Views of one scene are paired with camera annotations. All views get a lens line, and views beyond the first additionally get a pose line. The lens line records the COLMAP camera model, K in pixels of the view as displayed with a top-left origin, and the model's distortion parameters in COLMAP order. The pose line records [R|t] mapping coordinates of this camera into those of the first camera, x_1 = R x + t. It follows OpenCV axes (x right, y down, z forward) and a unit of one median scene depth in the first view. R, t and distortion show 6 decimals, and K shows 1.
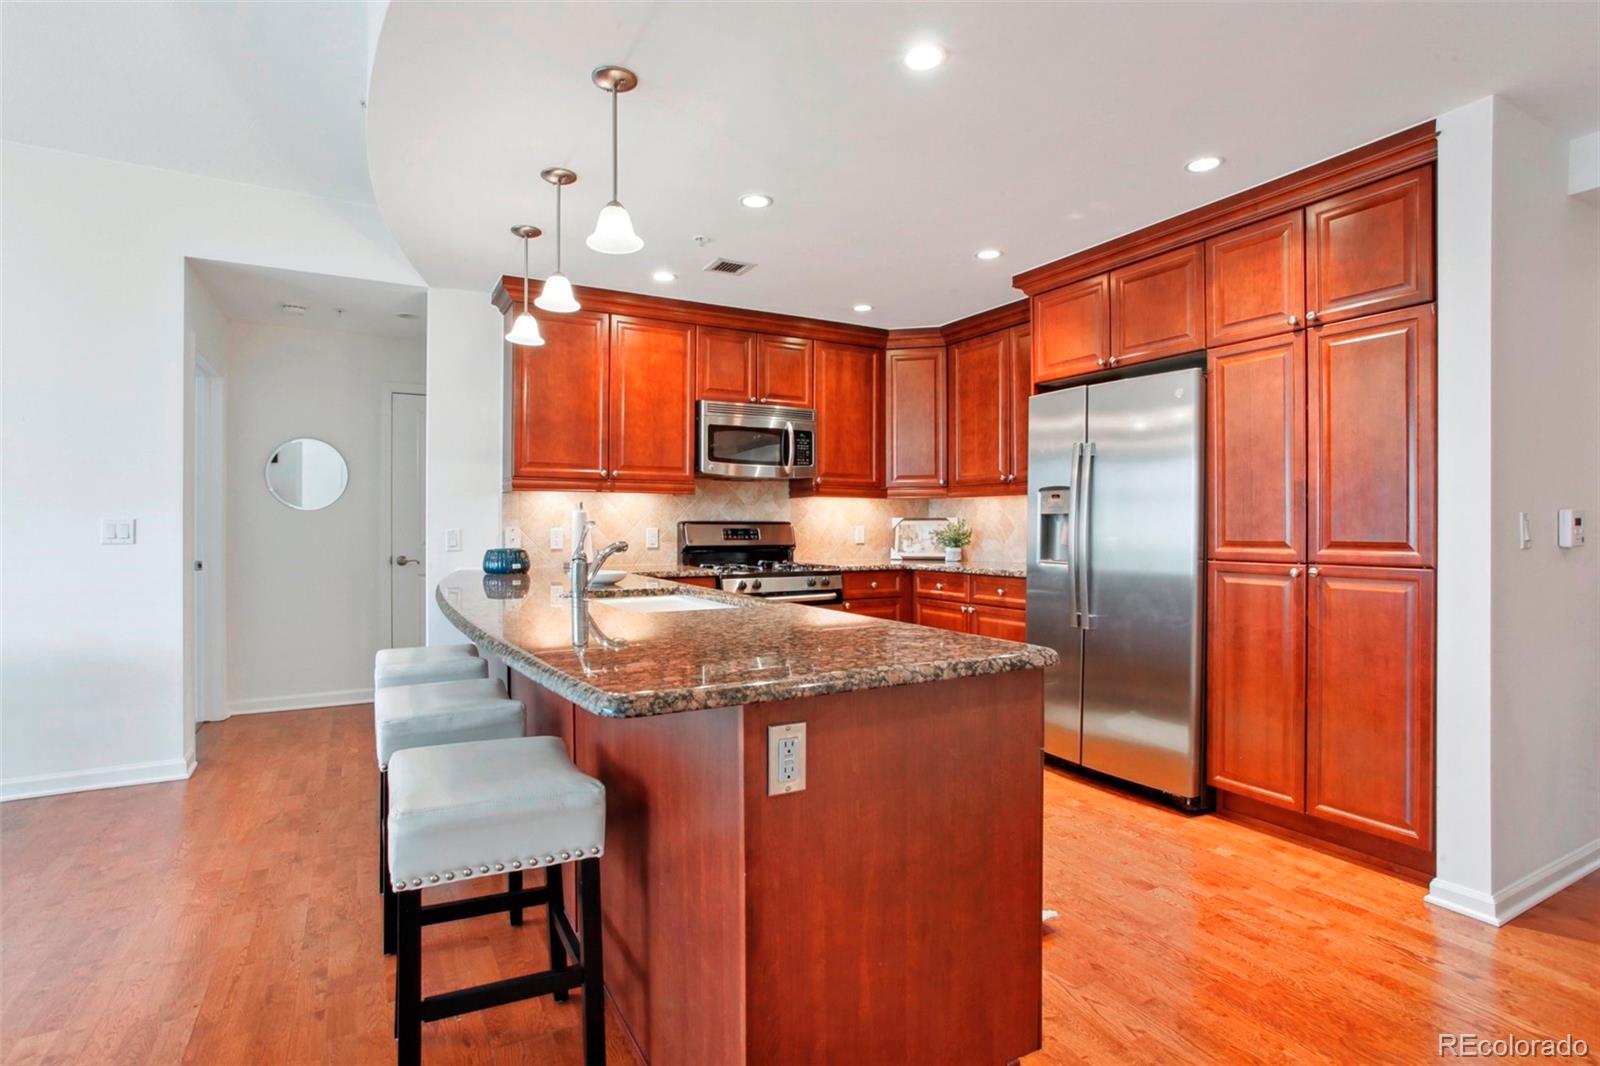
lens RADIAL K [[801.3, 0, 827.3], [0, 801.3, 528.6], [0, 0, 1]] dist [-0.003095, -0.000316]
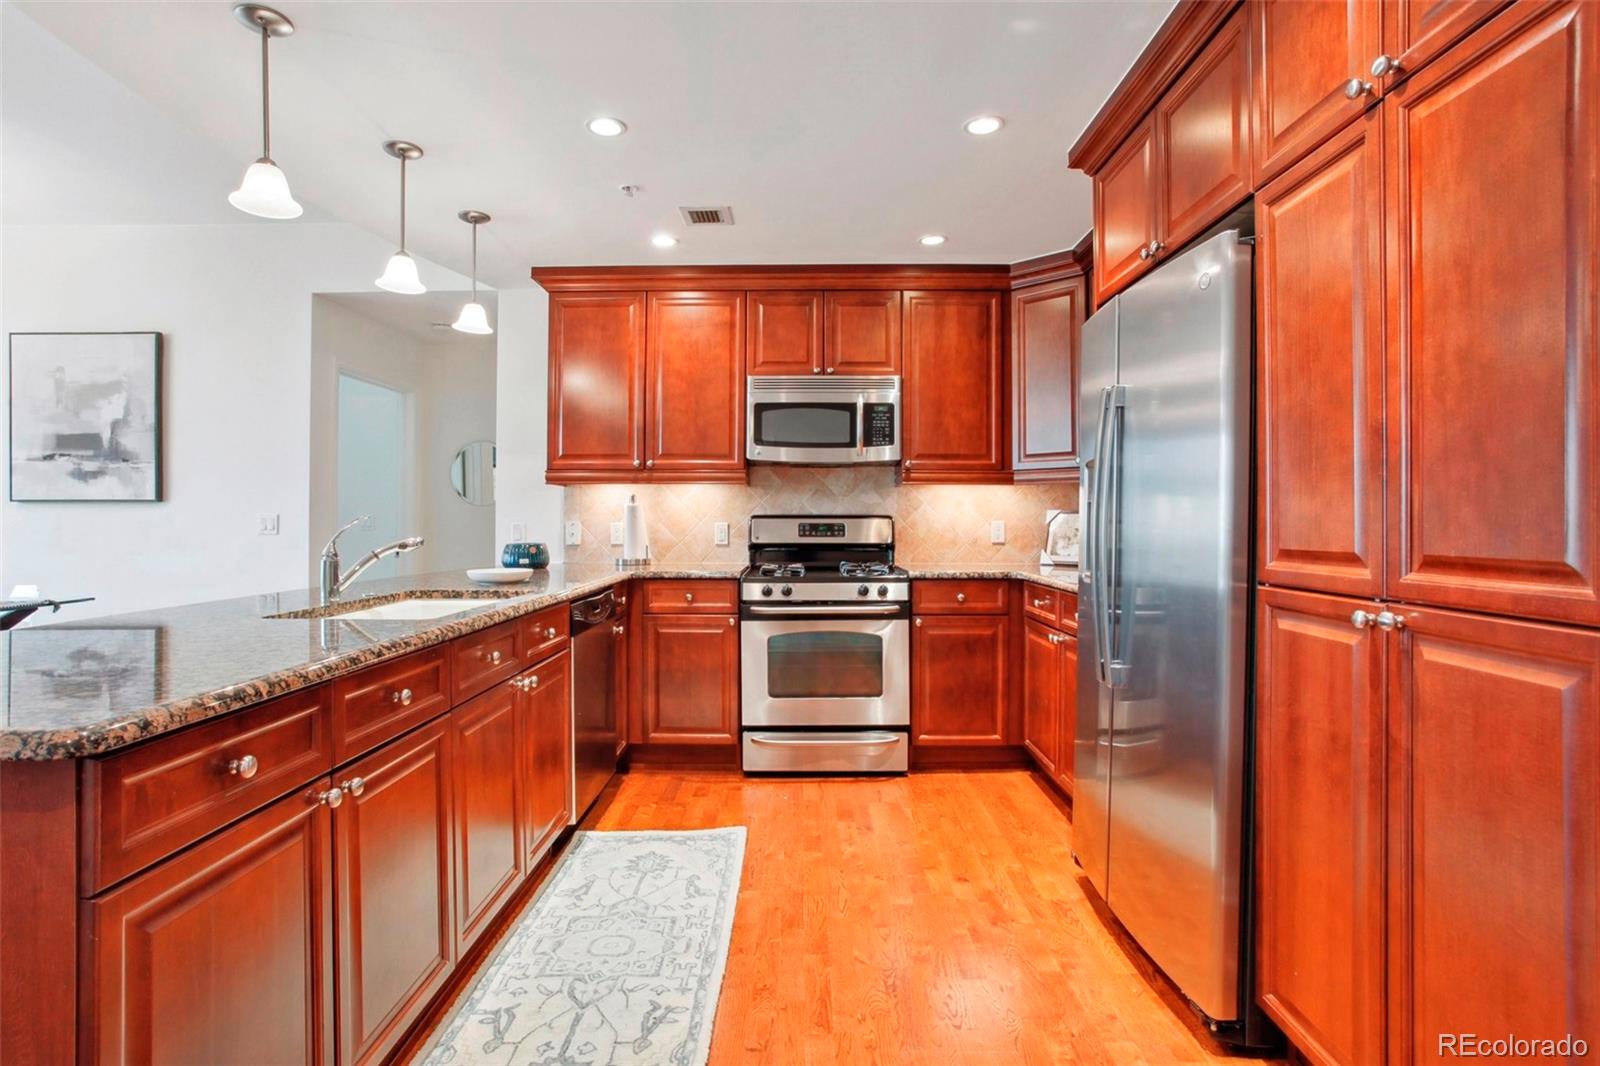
lens RADIAL K [[816.1, 0, 798.5], [0, 816.1, 508.5], [0, 0, 1]] dist [-0.001615, 0.000605]
pose [[0.861372, -0.006831, -0.507928, 0.341614], [-0.002492, 0.999841, -0.017673, -0.000459], [0.507968, 0.016489, 0.861218, 0.264331]]
